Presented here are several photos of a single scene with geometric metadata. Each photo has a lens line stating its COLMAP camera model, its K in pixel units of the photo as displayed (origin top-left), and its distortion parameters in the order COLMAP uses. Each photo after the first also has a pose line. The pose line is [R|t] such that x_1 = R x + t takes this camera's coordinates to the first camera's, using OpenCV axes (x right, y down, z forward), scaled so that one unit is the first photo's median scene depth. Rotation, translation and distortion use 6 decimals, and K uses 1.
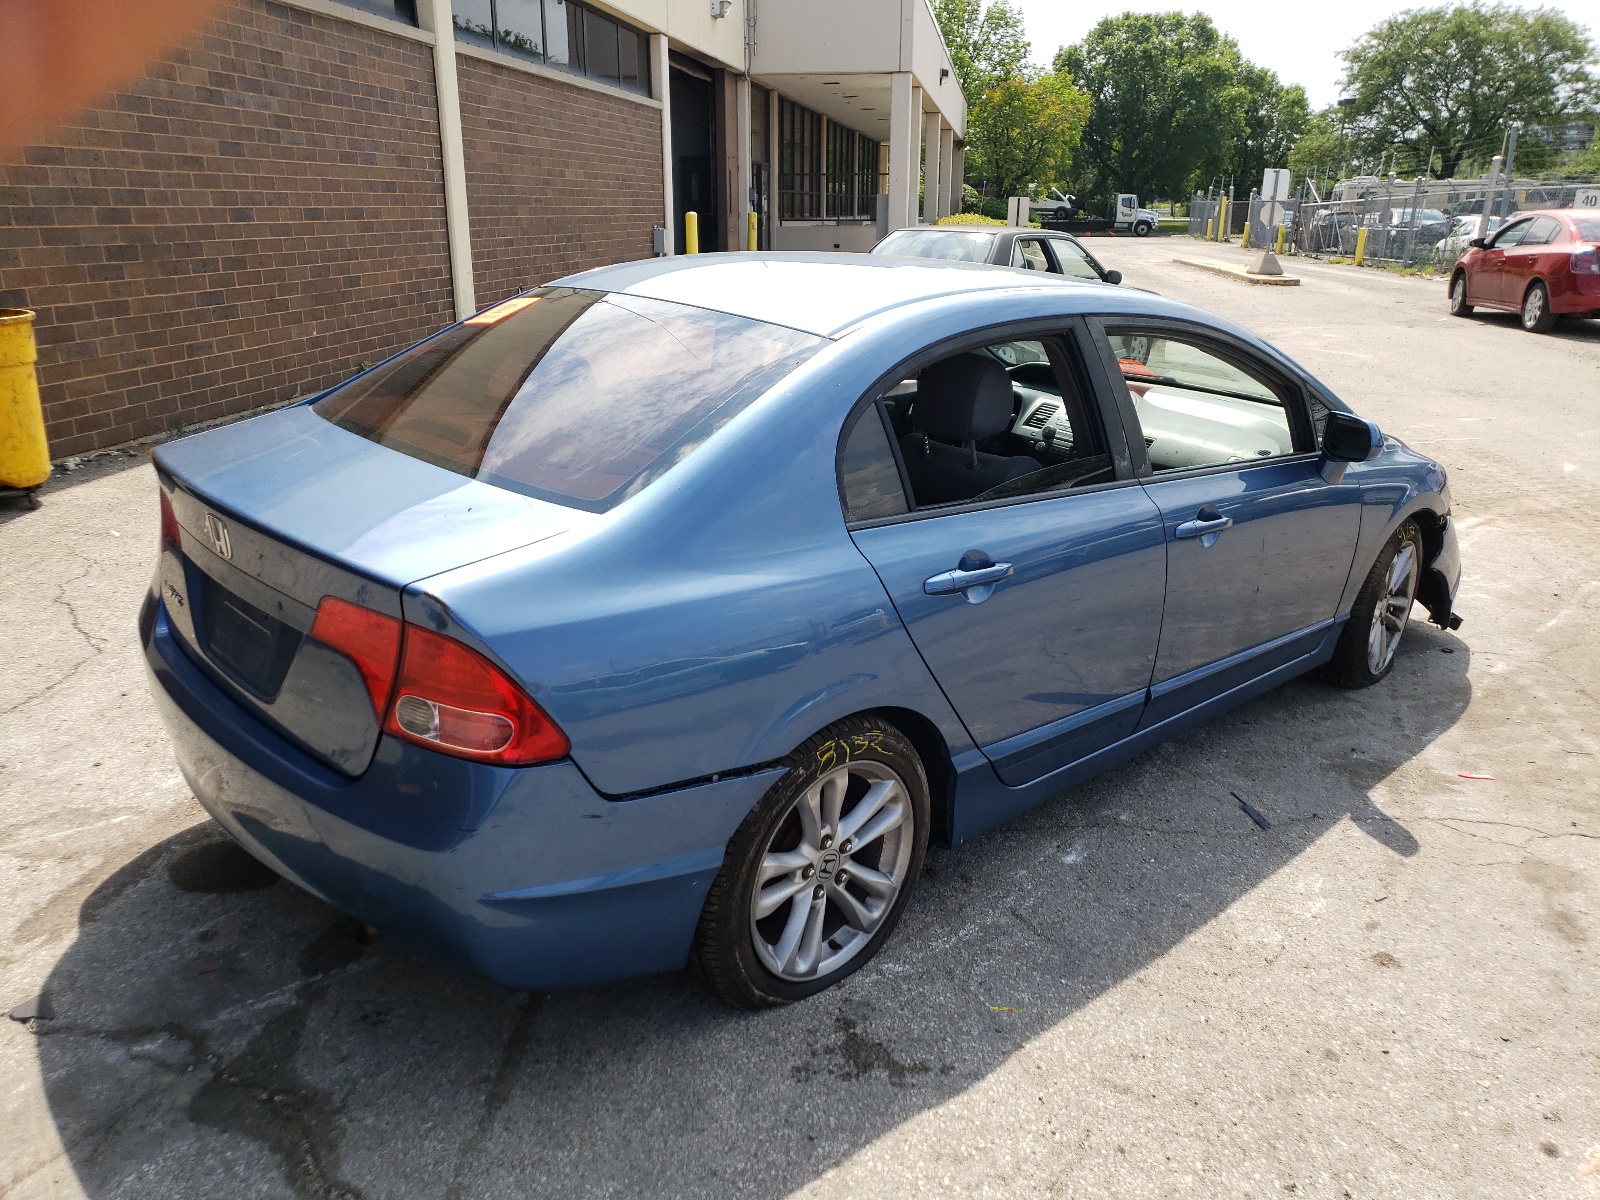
lens RADIAL K [[1211.2, 0, 766.3], [0, 1211.2, 600.7], [0, 0, 1]] dist [0.070521, -0.073725]
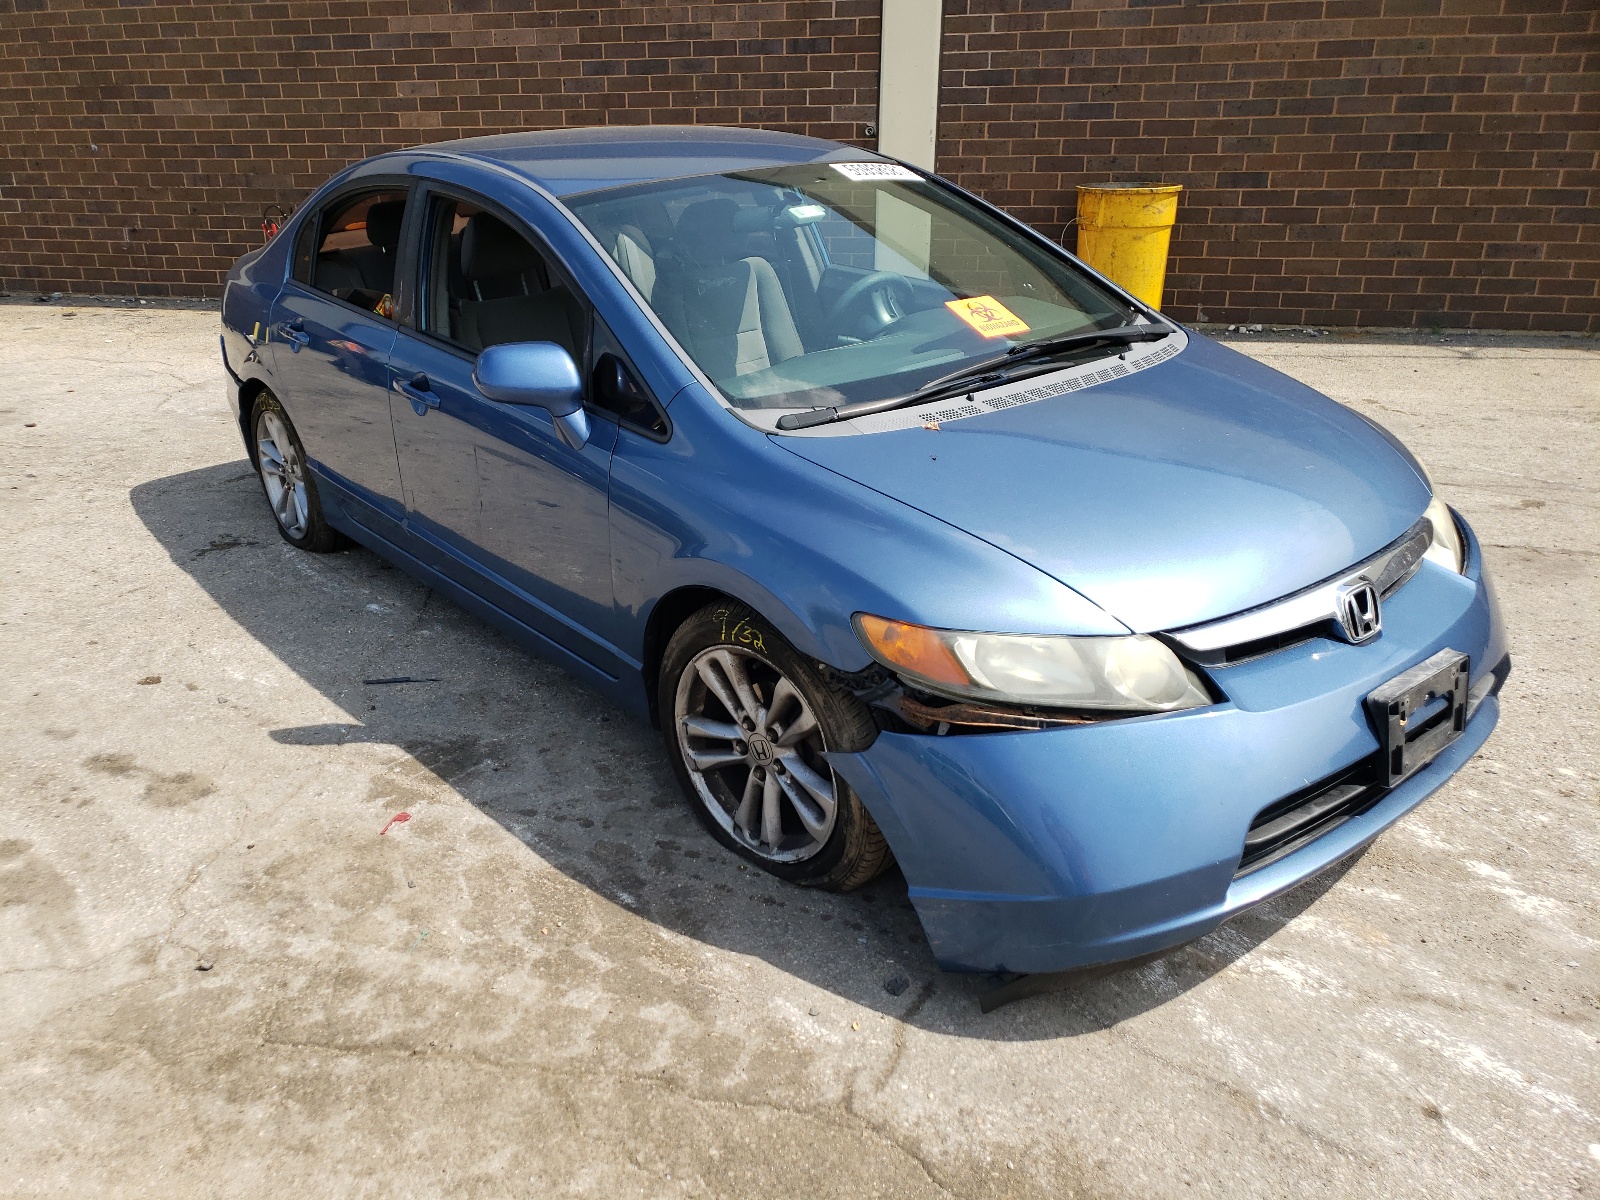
lens RADIAL K [[1211.2, 0, 766.3], [0, 1211.2, 600.7], [0, 0, 1]] dist [0.070521, -0.073725]
pose [[-0.052611, 0.355854, -0.933059, 0.598994], [-0.293923, 0.887447, 0.355031, -0.154905], [0.954380, 0.292927, 0.057904, 0.558478]]
